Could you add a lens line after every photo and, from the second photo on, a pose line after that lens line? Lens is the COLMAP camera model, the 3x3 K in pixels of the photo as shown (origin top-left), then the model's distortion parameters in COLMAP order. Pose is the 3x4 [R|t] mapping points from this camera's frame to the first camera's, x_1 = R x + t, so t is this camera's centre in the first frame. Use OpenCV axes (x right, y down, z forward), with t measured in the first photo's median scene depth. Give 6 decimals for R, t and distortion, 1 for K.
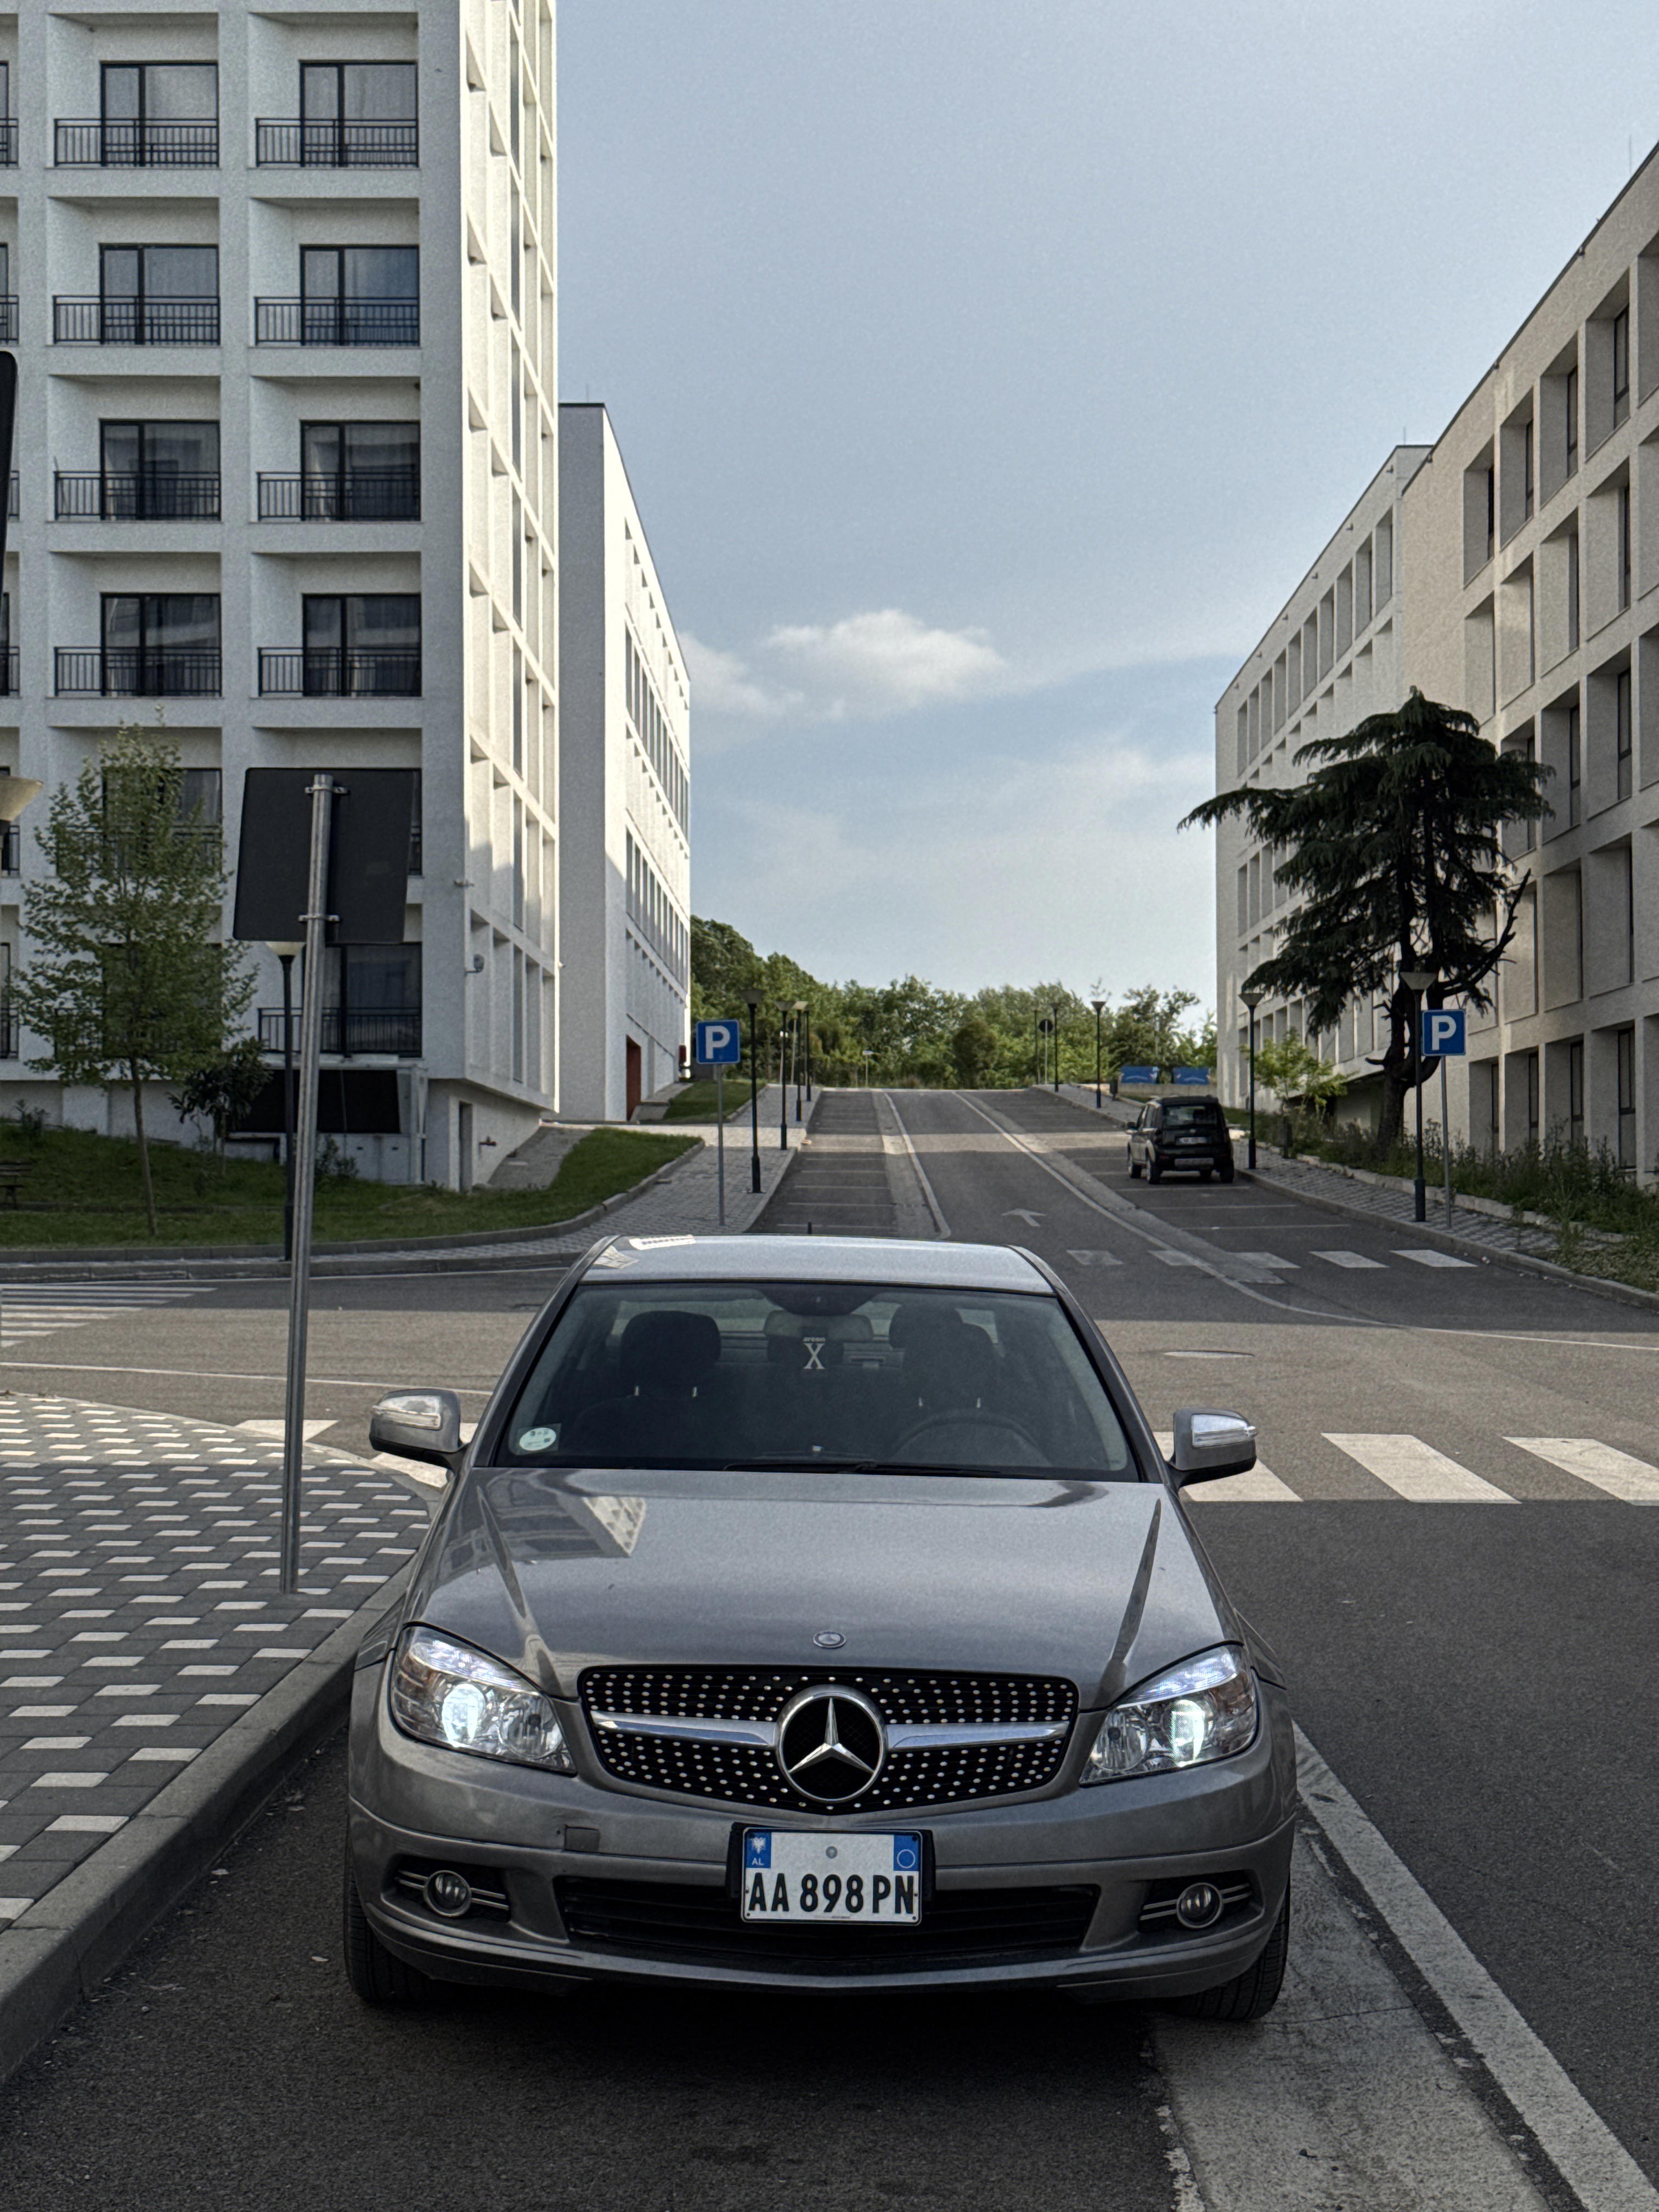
lens RADIAL K [[3087.9, 0, 829.5], [0, 3087.9, 1106.0], [0, 0, 1]] dist [0.197026, -0.448723]
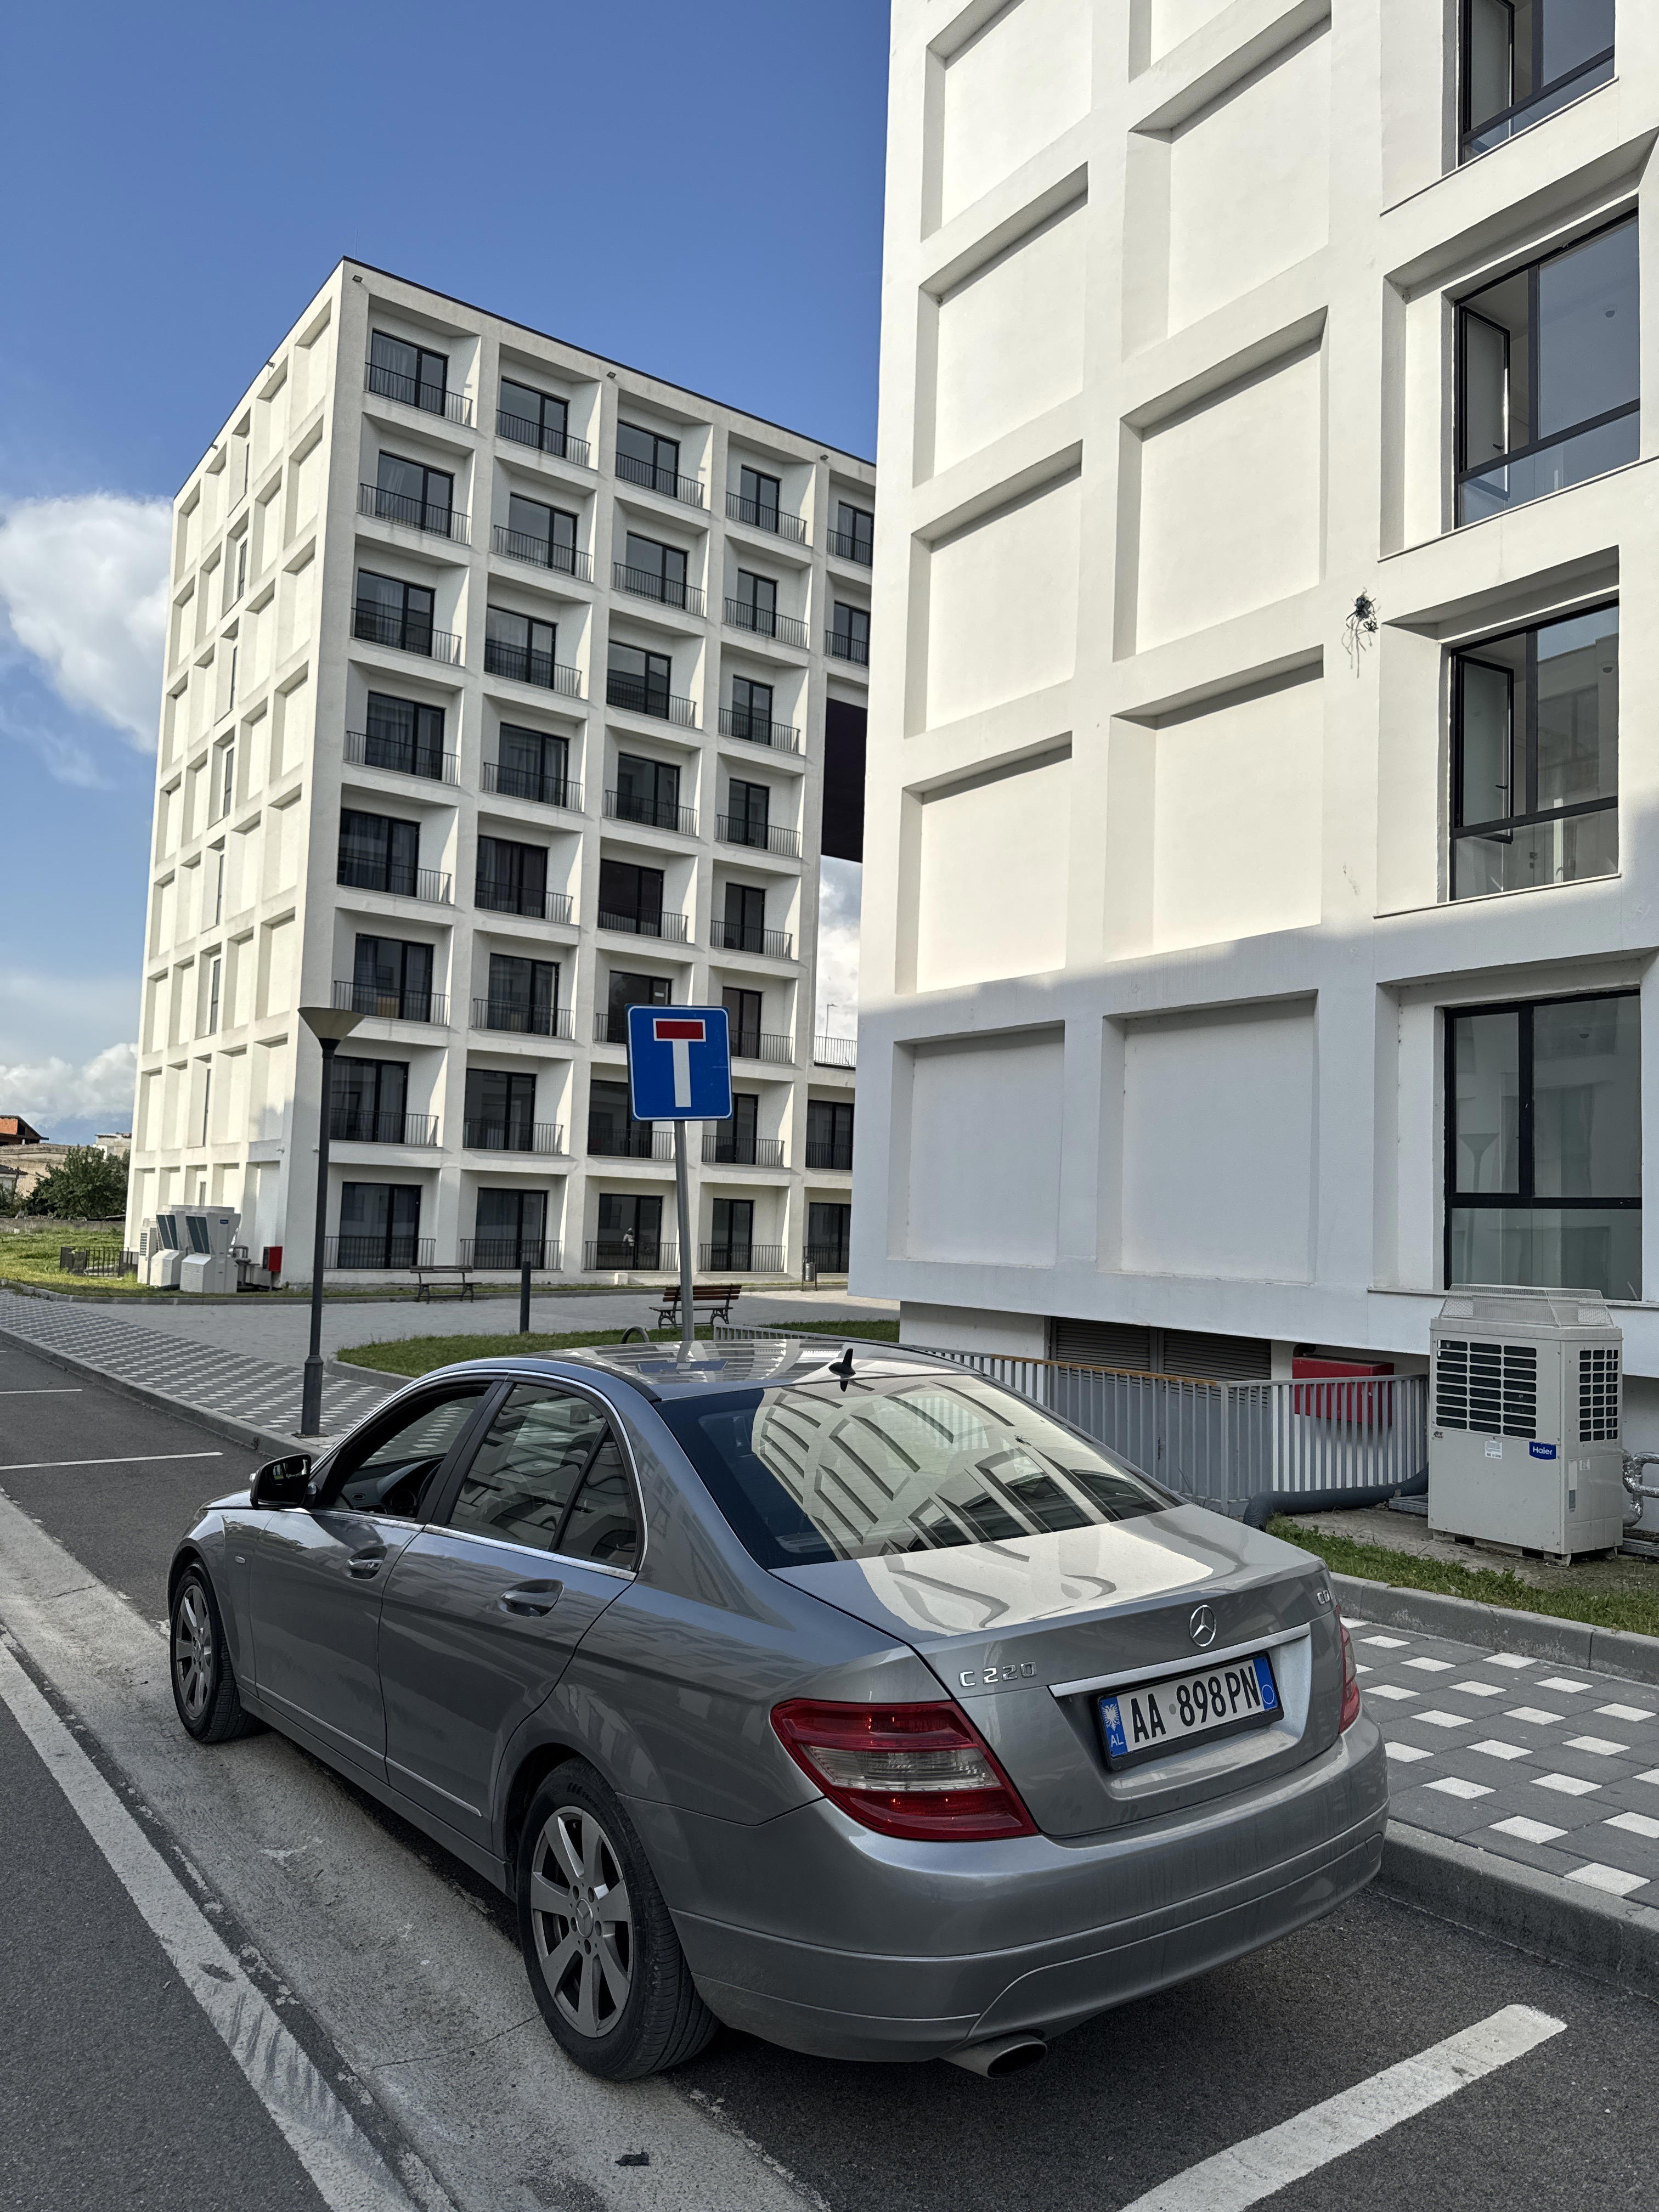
lens RADIAL K [[1567.1, 0, 829.5], [0, 1567.1, 1106.0], [0, 0, 1]] dist [0.106366, -0.142169]
pose [[-0.809876, -0.072486, -0.582106, 0.058006], [-0.013583, 0.994387, -0.104927, 0.003184], [0.586444, -0.077071, -0.806315, 0.287039]]
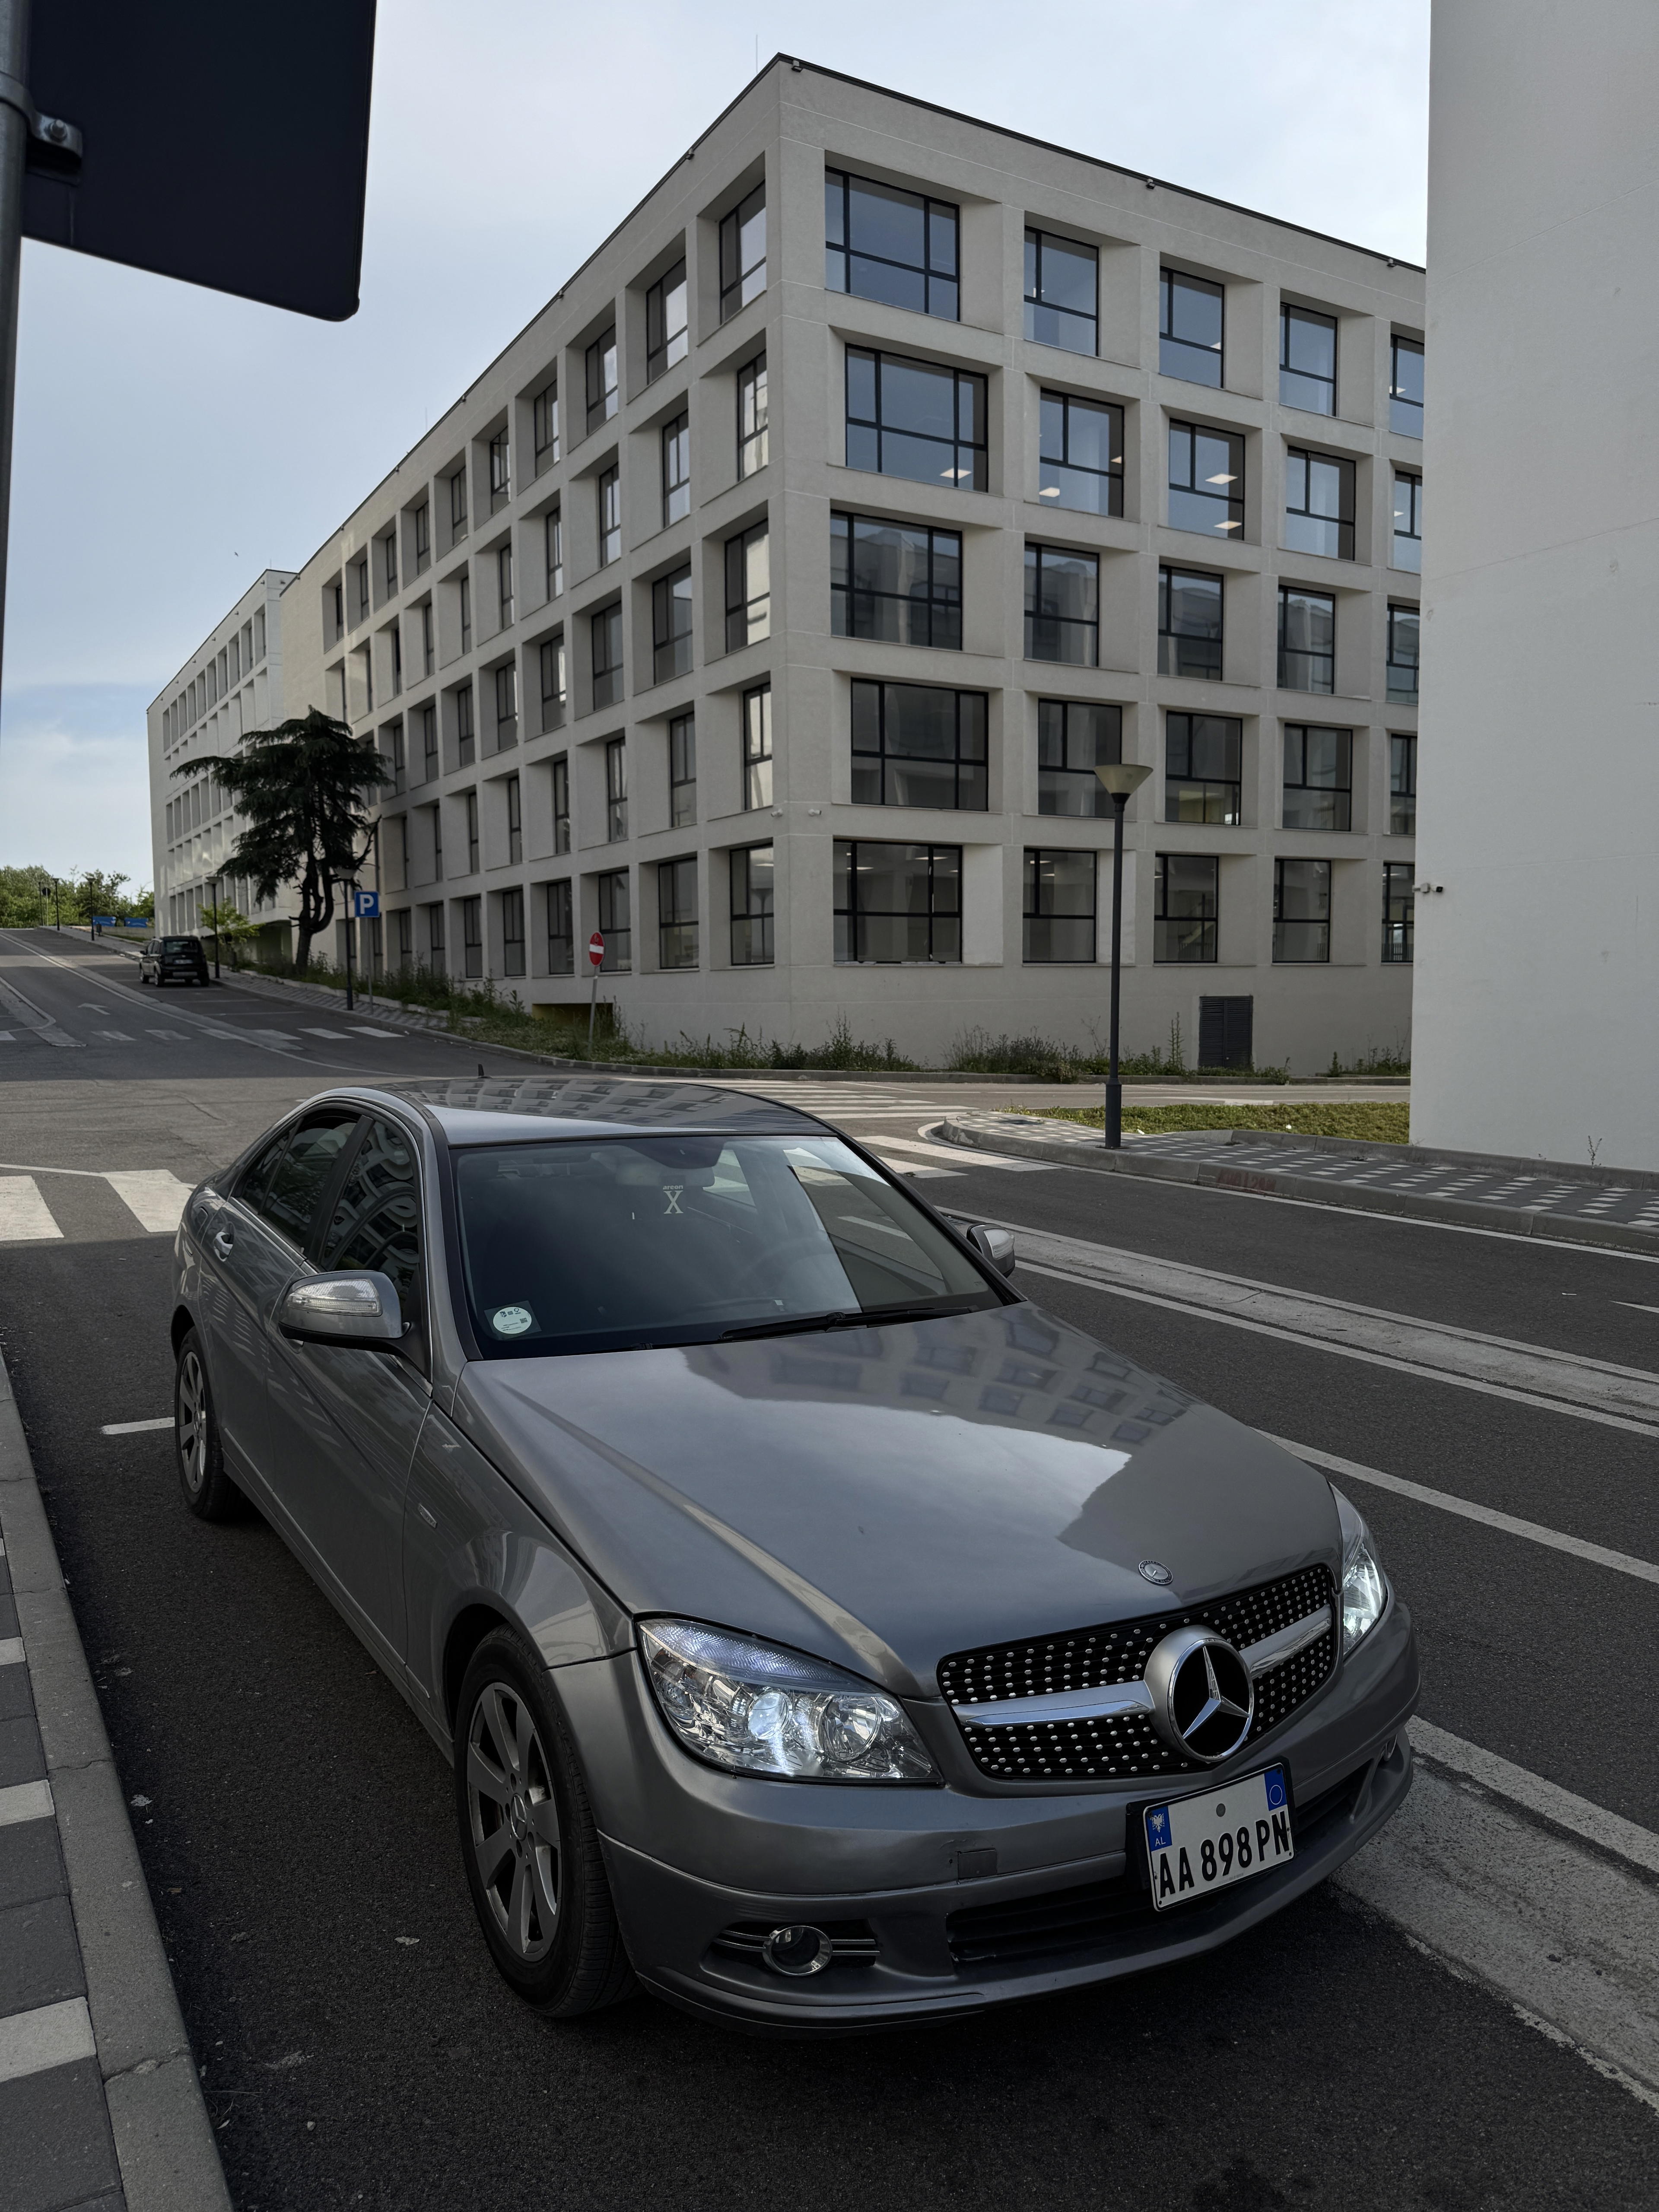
lens RADIAL K [[1565.3, 0, 823.2], [0, 1565.3, 1125.4], [0, 0, 1]] dist [0.022712, -0.029640]
pose [[0.857199, -0.044339, 0.513072, -0.041874], [-0.015235, 0.993667, 0.111326, -0.001450], [-0.514759, -0.103245, 0.851095, 0.087332]]
